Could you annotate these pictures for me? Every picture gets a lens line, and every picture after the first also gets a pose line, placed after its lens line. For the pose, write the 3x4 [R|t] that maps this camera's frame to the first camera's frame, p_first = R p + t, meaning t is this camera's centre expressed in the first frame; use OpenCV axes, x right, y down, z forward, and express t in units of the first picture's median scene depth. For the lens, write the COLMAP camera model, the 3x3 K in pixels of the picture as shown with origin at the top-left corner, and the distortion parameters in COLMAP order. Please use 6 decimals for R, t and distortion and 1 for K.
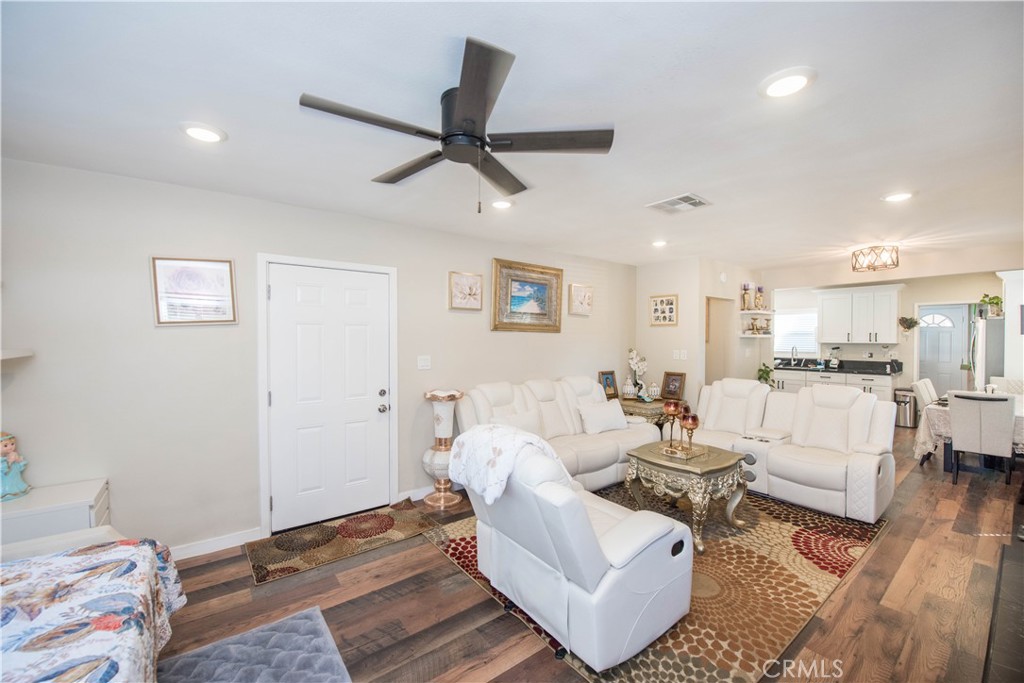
lens RADIAL K [[408.2, 0, 516.0], [0, 408.2, 343.5], [0, 0, 1]] dist [-0.028050, -0.000004]
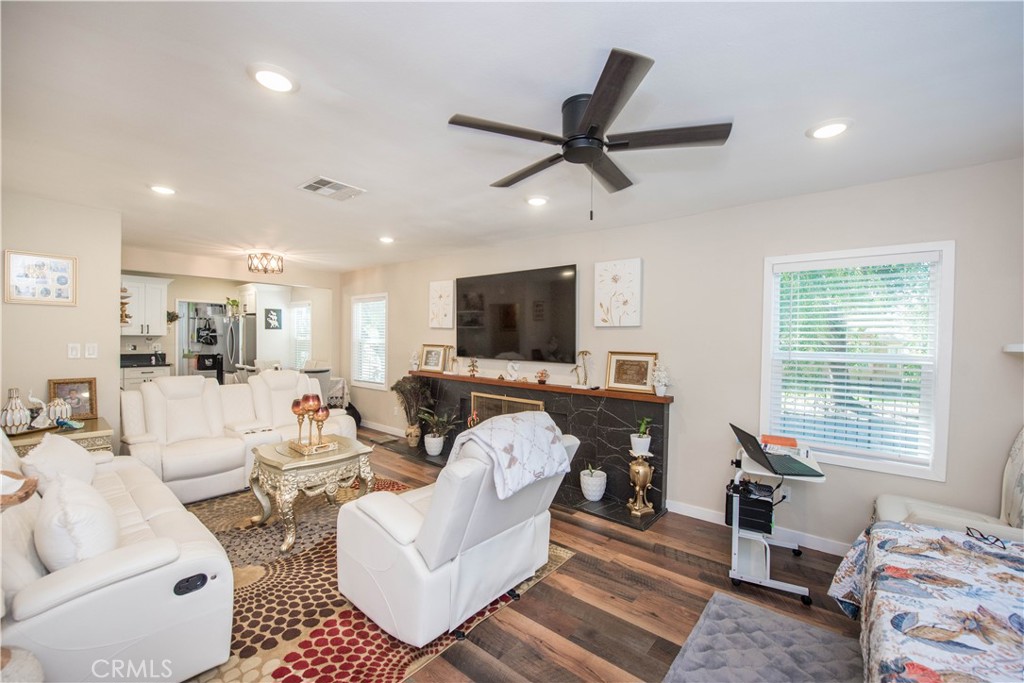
lens RADIAL K [[408.2, 0, 516.0], [0, 408.2, 343.5], [0, 0, 1]] dist [-0.028050, -0.000004]
pose [[-0.214475, -0.015609, 0.976605, -0.613294], [0.000089, 0.999872, 0.016001, 0.009877], [-0.976729, 0.003519, -0.214446, 0.743124]]
